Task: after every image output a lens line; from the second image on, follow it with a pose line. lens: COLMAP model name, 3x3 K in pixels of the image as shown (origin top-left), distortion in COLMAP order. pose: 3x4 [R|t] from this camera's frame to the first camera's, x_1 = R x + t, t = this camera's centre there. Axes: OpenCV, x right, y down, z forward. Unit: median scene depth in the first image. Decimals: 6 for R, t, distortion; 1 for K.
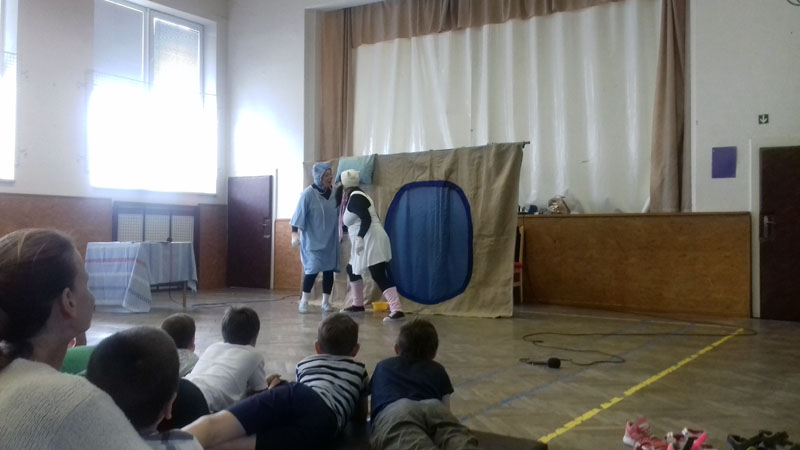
lens RADIAL K [[722.4, 0, 397.4], [0, 722.4, 223.4], [0, 0, 1]] dist [0.049048, -0.048513]
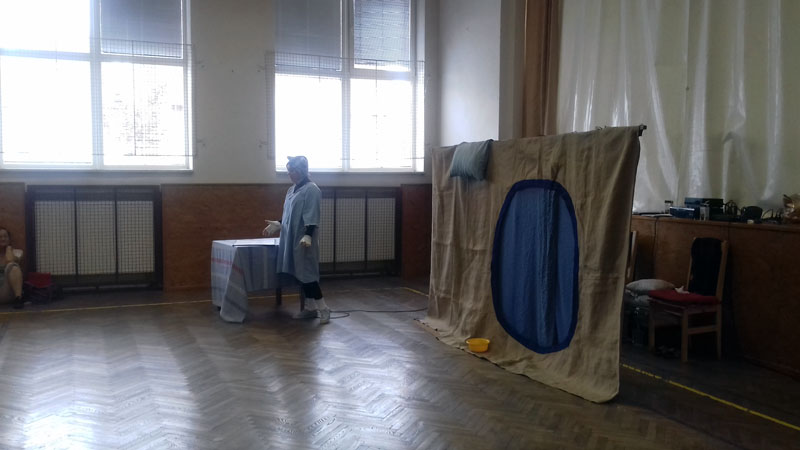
lens RADIAL K [[718.3, 0, 399.6], [0, 718.3, 223.6], [0, 0, 1]] dist [0.058794, -0.037321]
pose [[0.849928, 0.035747, -0.525685, 0.287516], [0.007496, 0.996775, 0.079901, -0.070463], [0.526846, -0.071851, 0.846918, 0.317943]]
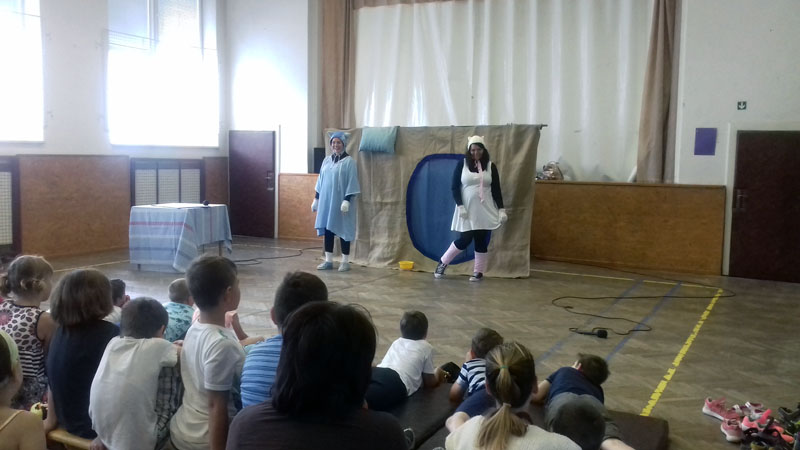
lens RADIAL K [[722.4, 0, 396.7], [0, 722.4, 226.2], [0, 0, 1]] dist [0.049048, -0.048513]
pose [[0.995020, 0.001301, 0.099671, -0.142640], [-0.012674, 0.993451, 0.113558, -0.070415], [-0.098870, -0.114255, 0.988519, -0.098745]]
